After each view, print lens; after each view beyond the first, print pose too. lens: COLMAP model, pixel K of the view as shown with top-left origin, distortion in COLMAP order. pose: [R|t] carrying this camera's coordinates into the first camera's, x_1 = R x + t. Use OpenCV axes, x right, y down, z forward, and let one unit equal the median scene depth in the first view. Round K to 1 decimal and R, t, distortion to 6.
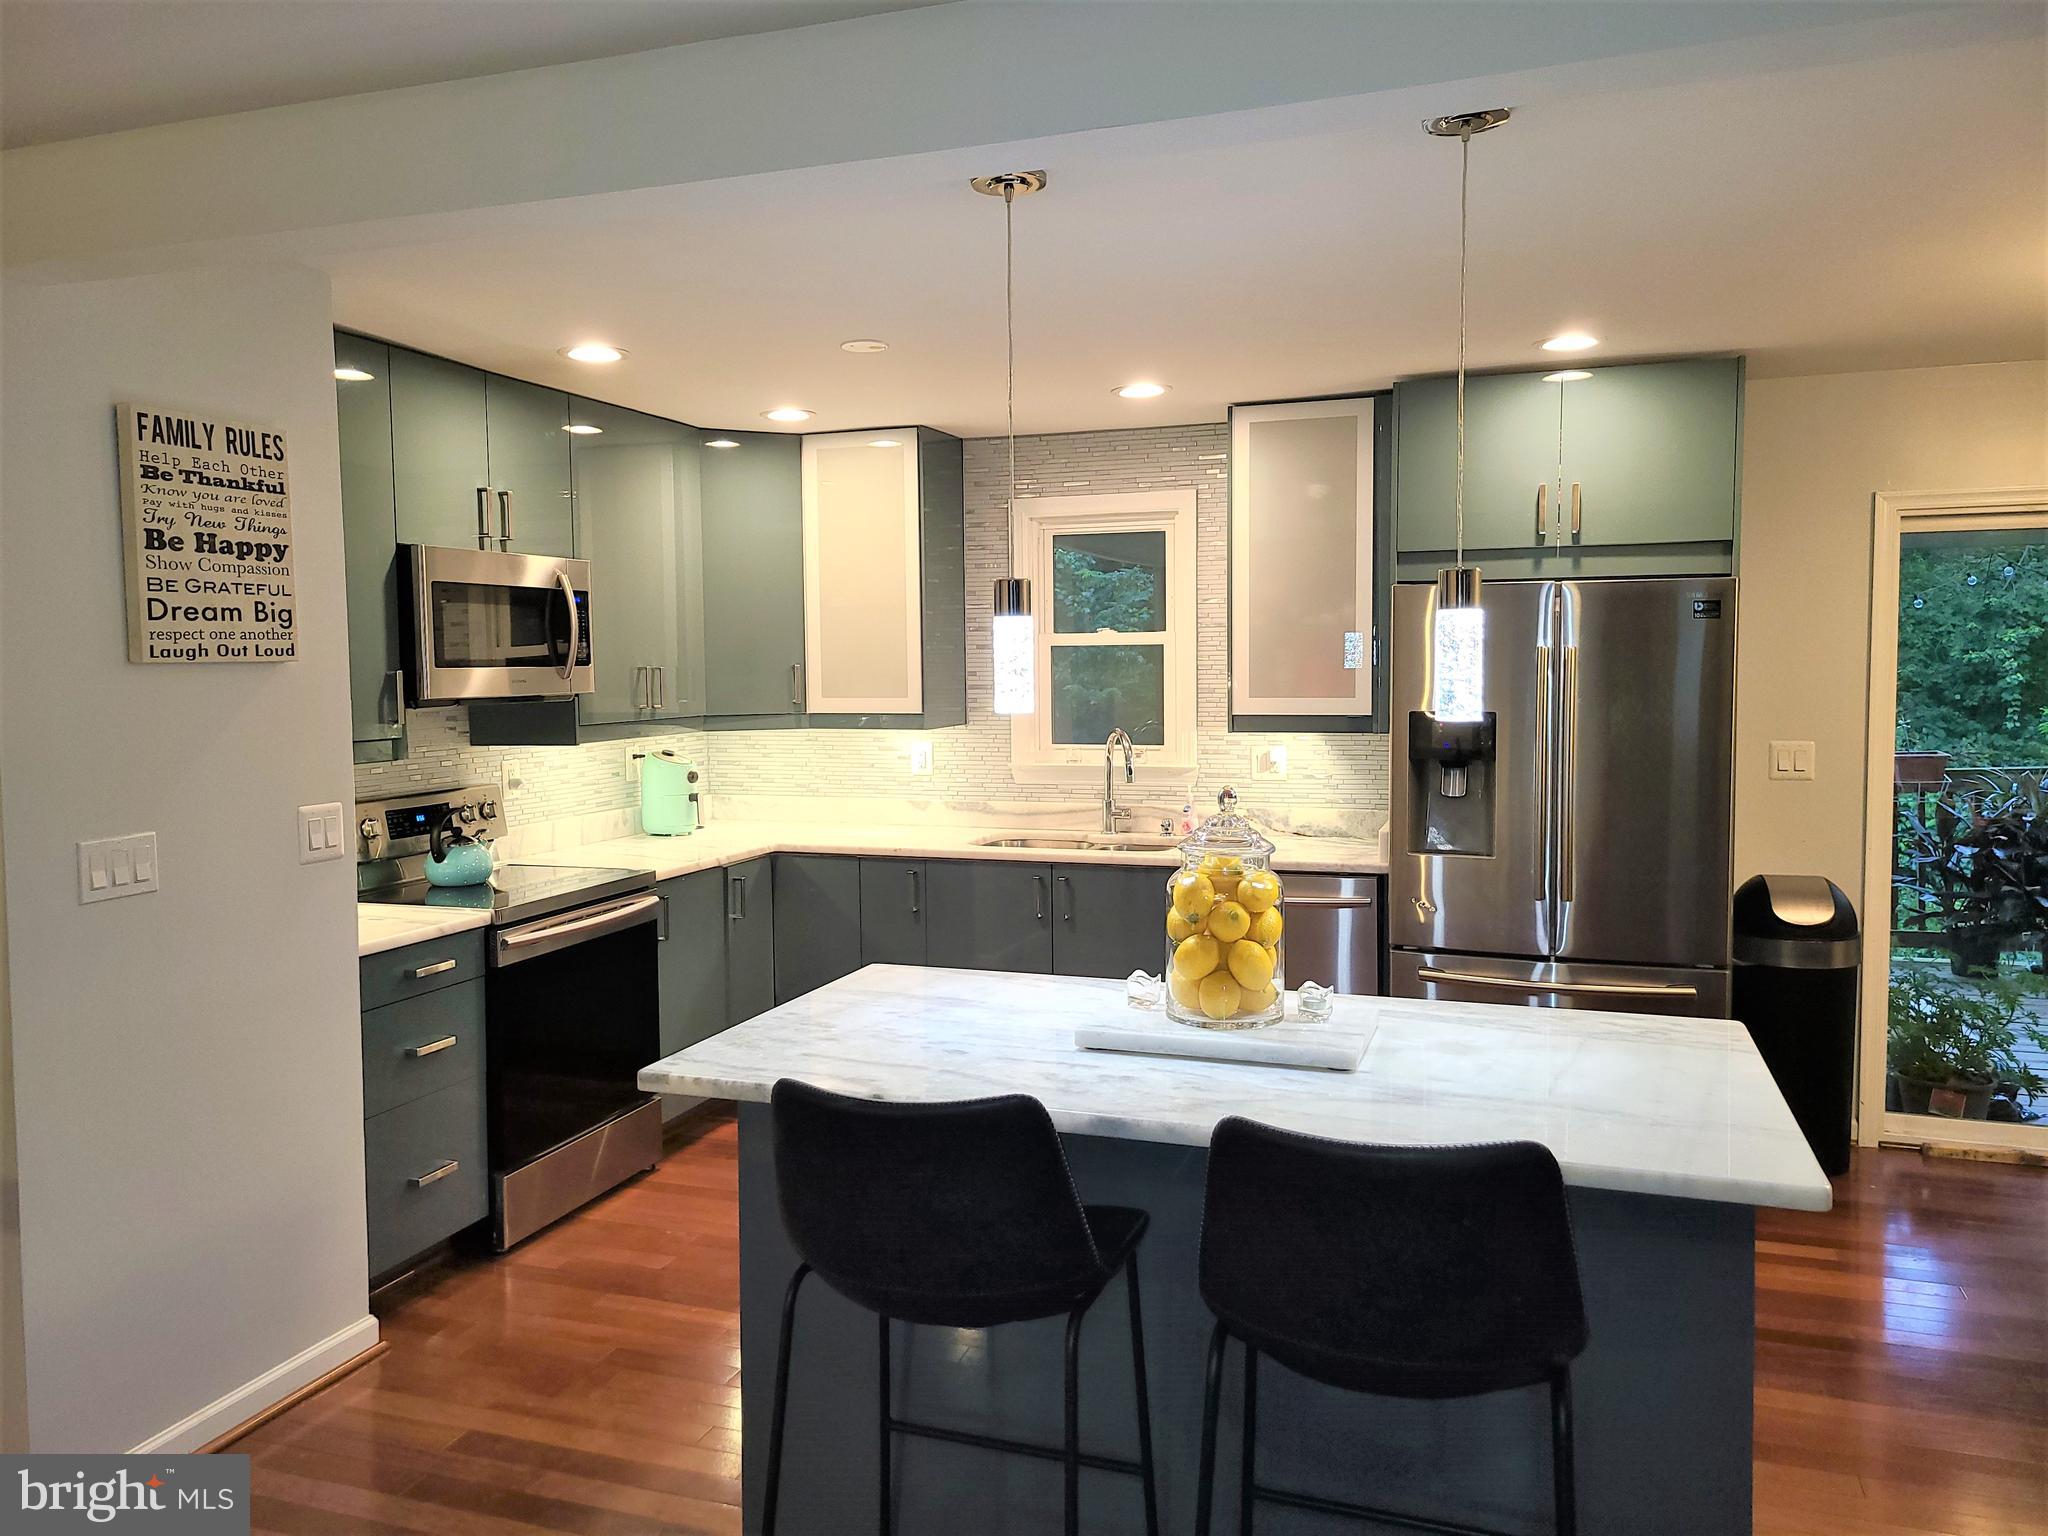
lens RADIAL K [[1537.2, 0, 1022.8], [0, 1537.2, 757.8], [0, 0, 1]] dist [0.041587, -0.020922]
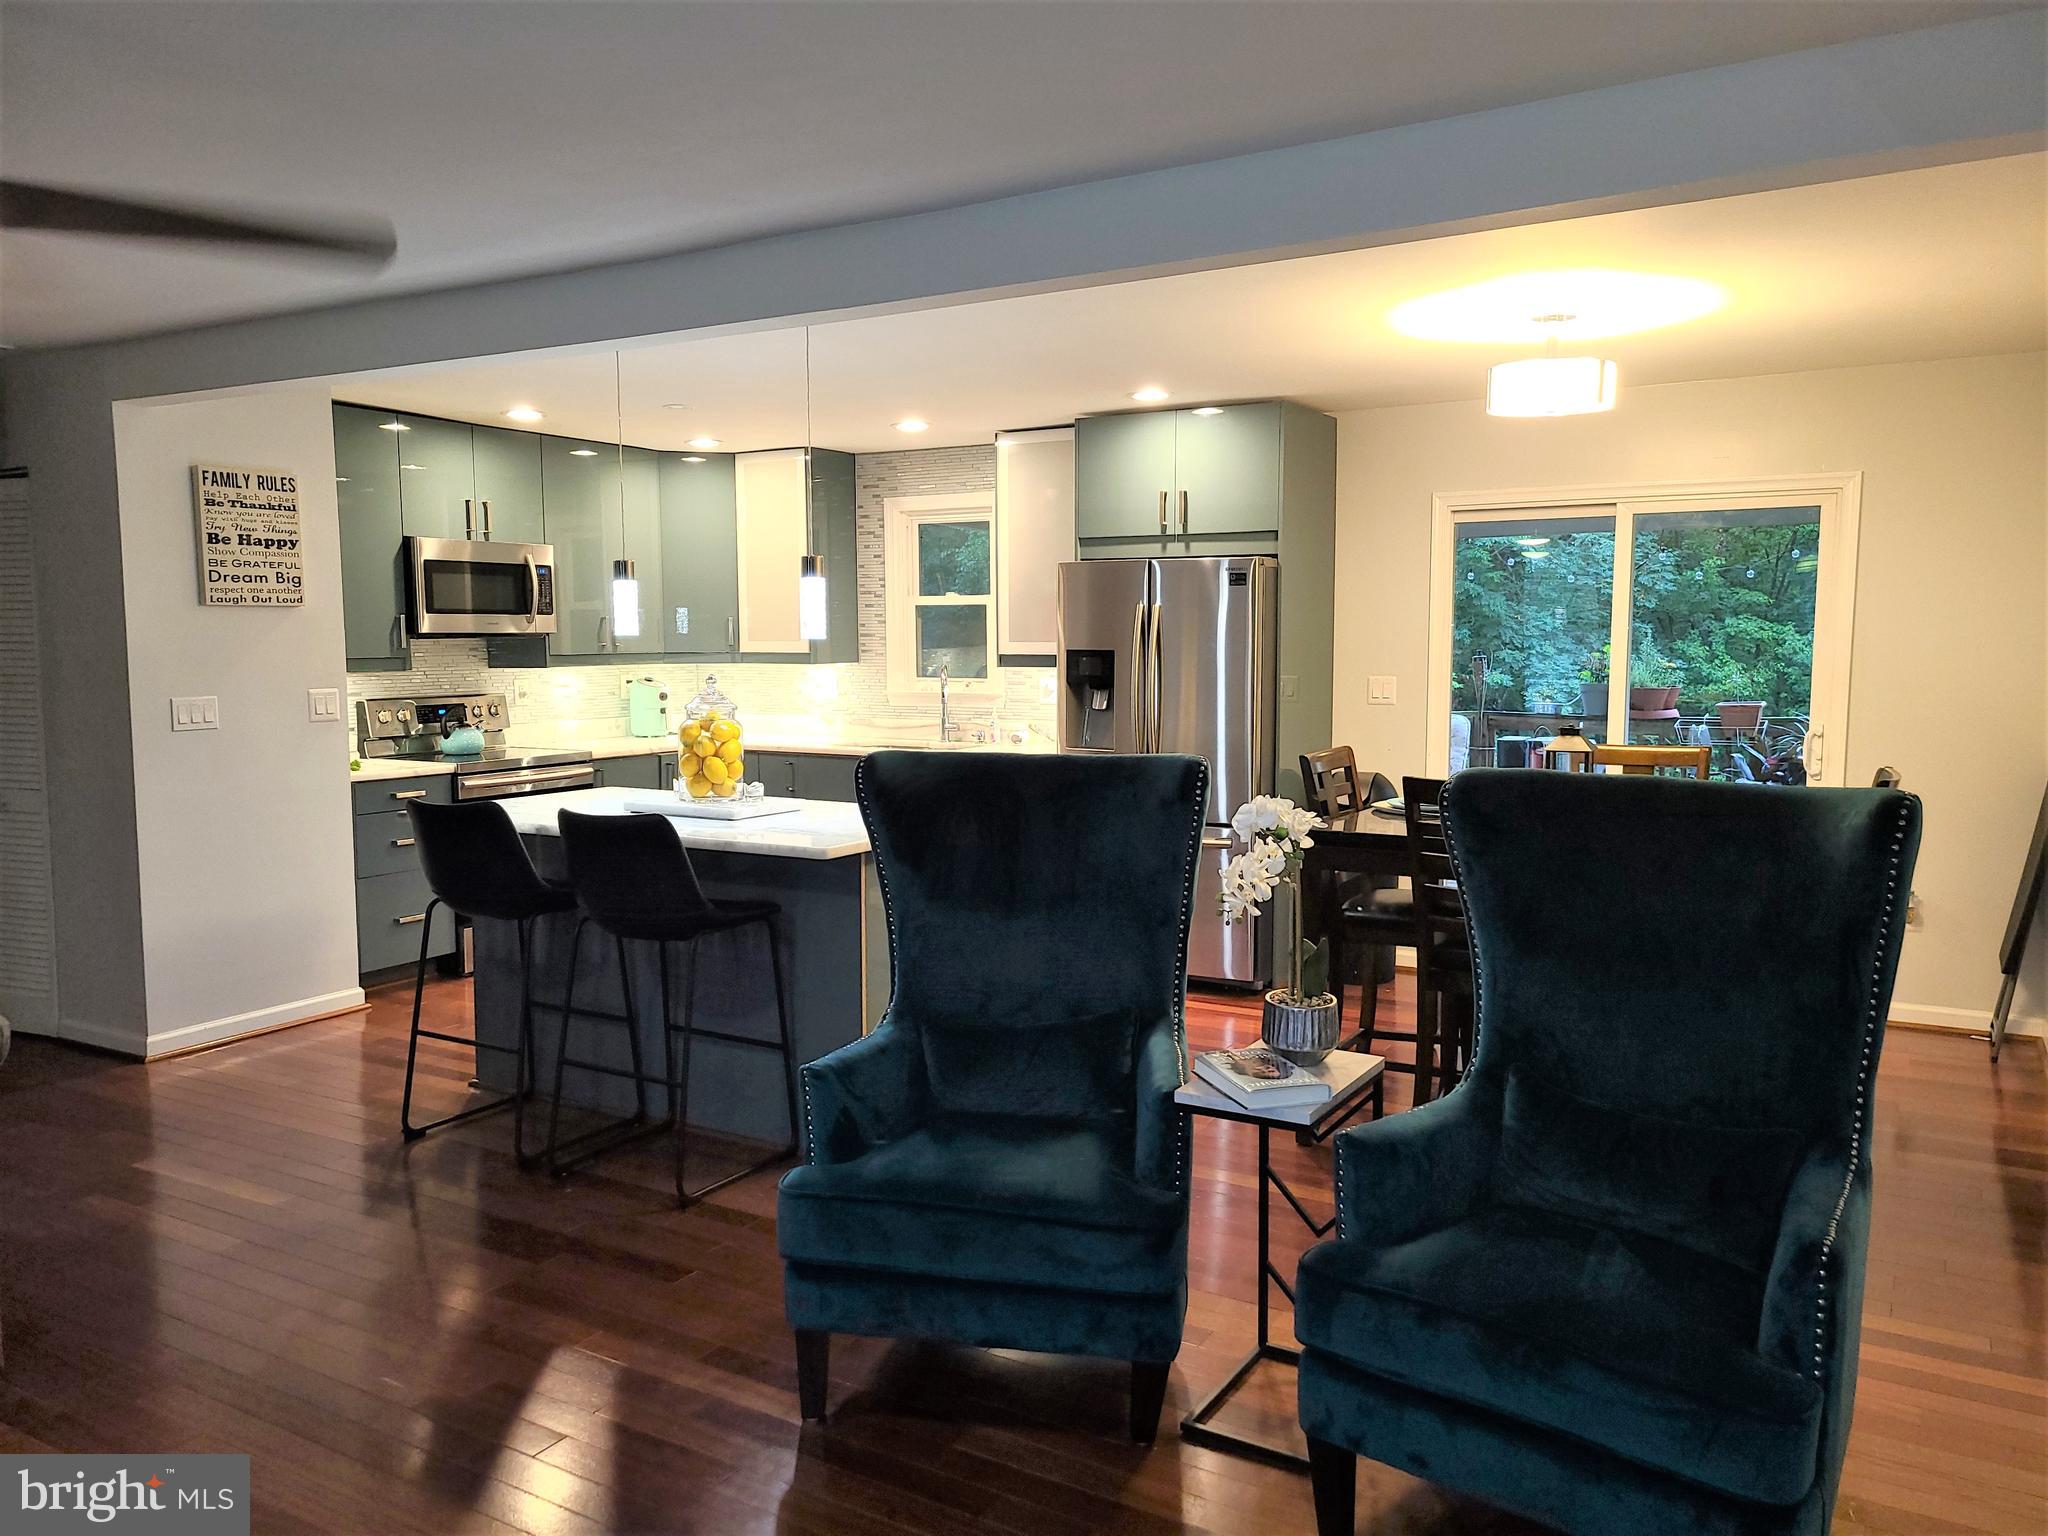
lens RADIAL K [[1537.2, 0, 1042.0], [0, 1537.2, 786.9], [0, 0, 1]] dist [0.041587, -0.020922]
pose [[0.981800, 0.026251, -0.188094, 0.500262], [-0.019217, 0.999050, 0.039125, 0.042112], [0.188942, -0.034798, 0.981371, -0.420054]]
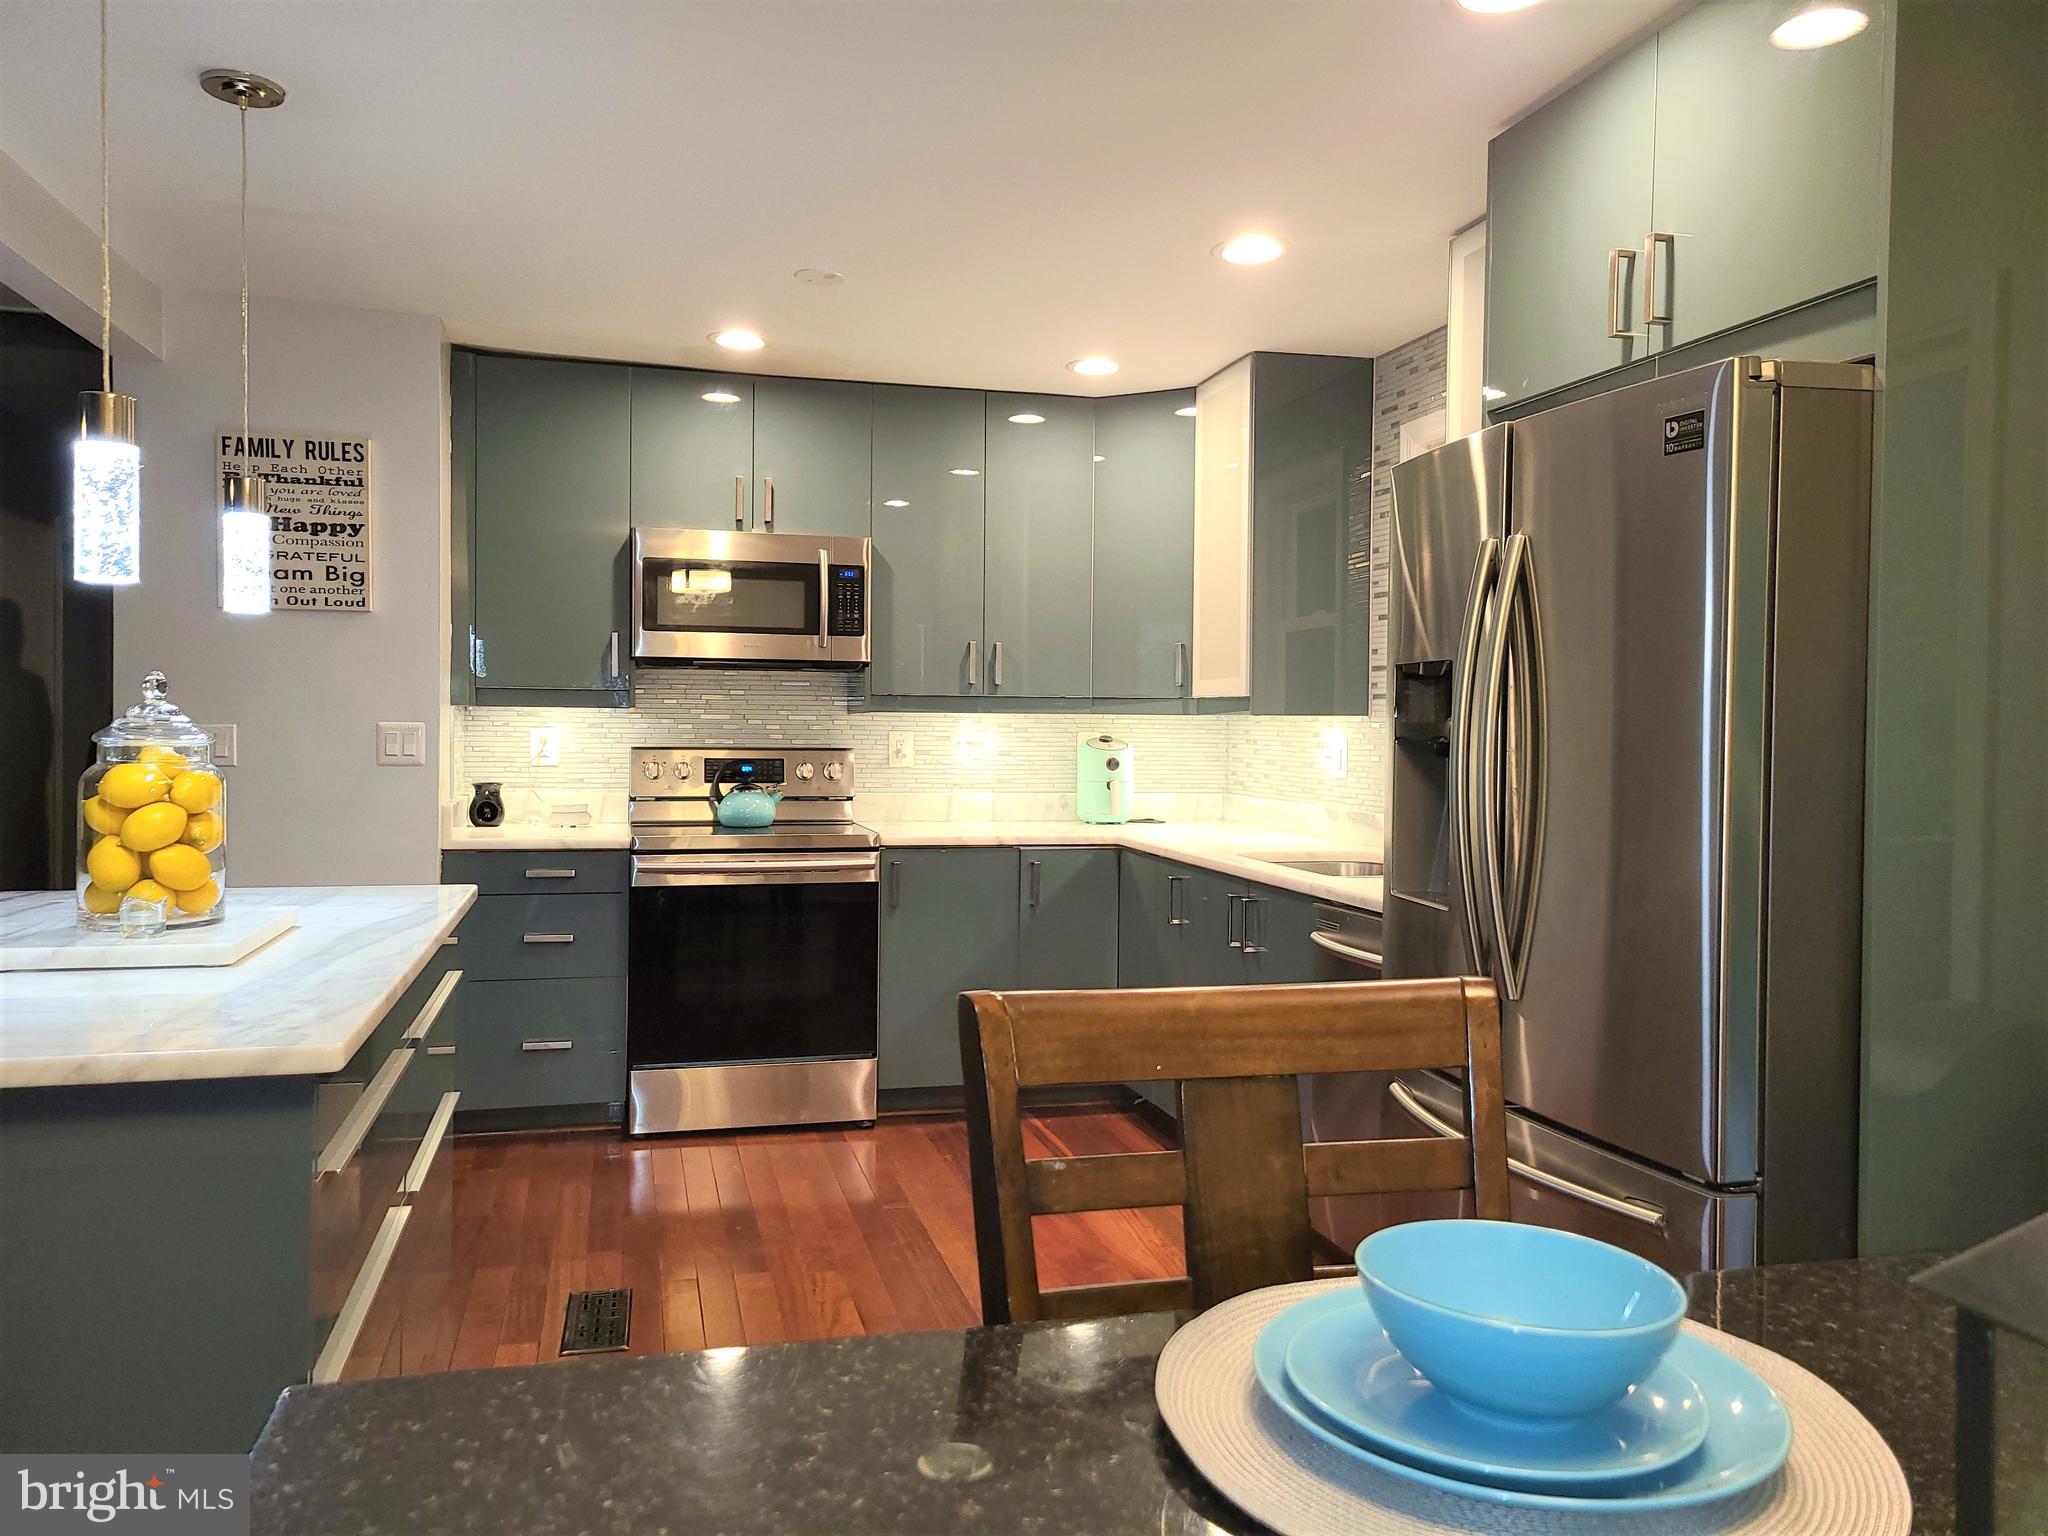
lens RADIAL K [[1537.2, 0, 1005.4], [0, 1537.2, 768.2], [0, 0, 1]] dist [0.041587, -0.020922]
pose [[0.548205, 0.041861, -0.835296, 0.684051], [-0.071701, 0.997422, 0.002929, 0.021248], [0.833265, 0.058286, 0.549793, 0.526340]]
